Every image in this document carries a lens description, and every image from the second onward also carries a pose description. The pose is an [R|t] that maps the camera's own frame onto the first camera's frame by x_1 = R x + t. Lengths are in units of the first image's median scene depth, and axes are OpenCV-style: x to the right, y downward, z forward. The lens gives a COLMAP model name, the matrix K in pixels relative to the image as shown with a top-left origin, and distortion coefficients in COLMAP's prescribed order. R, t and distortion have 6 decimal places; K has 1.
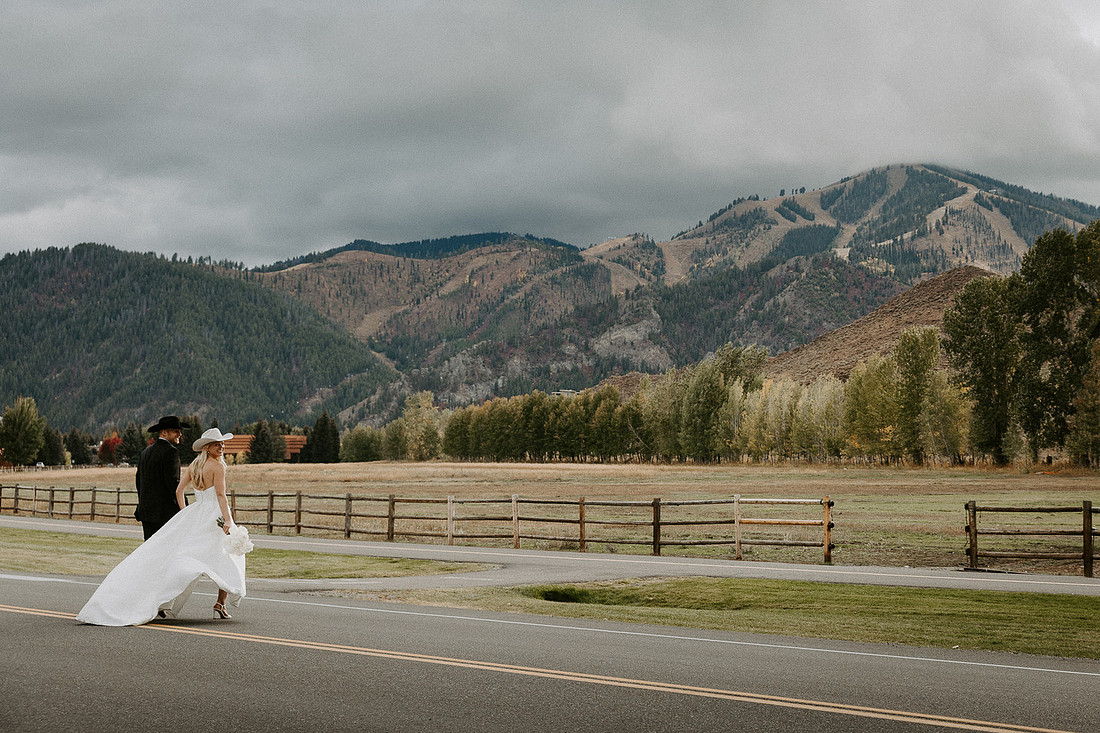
lens RADIAL K [[1697.5, 0, 709.6], [0, 1697.5, 237.4], [0, 0, 1]] dist [0.050663, -0.056060]
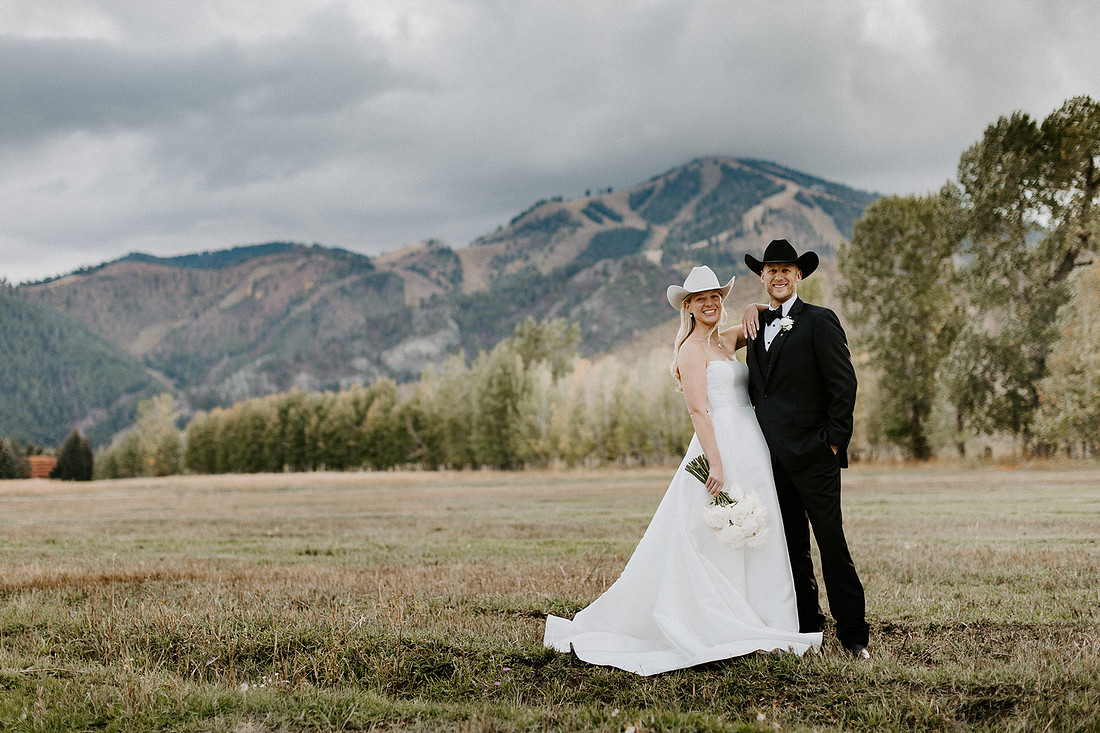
lens RADIAL K [[1615.9, 0, 550.0], [0, 1615.9, 366.5], [0, 0, 1]] dist [0.046325, 0.023872]
pose [[0.999649, -0.014232, 0.022350, 0.000984], [0.012961, 0.998345, 0.056033, 0.018990], [-0.023110, -0.055724, 0.998179, 0.114982]]
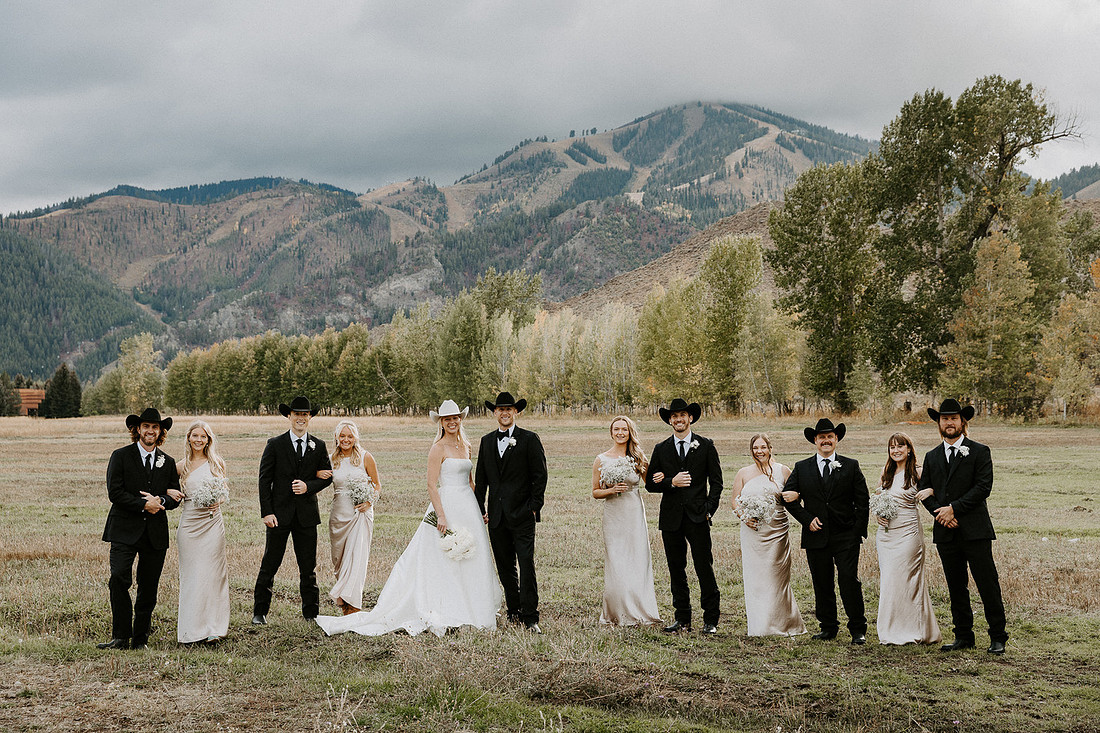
lens RADIAL K [[1615.9, 0, 550.0], [0, 1615.9, 366.5], [0, 0, 1]] dist [0.046325, 0.023872]
pose [[0.999677, -0.002897, 0.025268, 0.007701], [0.000412, 0.995204, 0.097821, 0.014622], [-0.025430, -0.097779, 0.994883, 0.099577]]
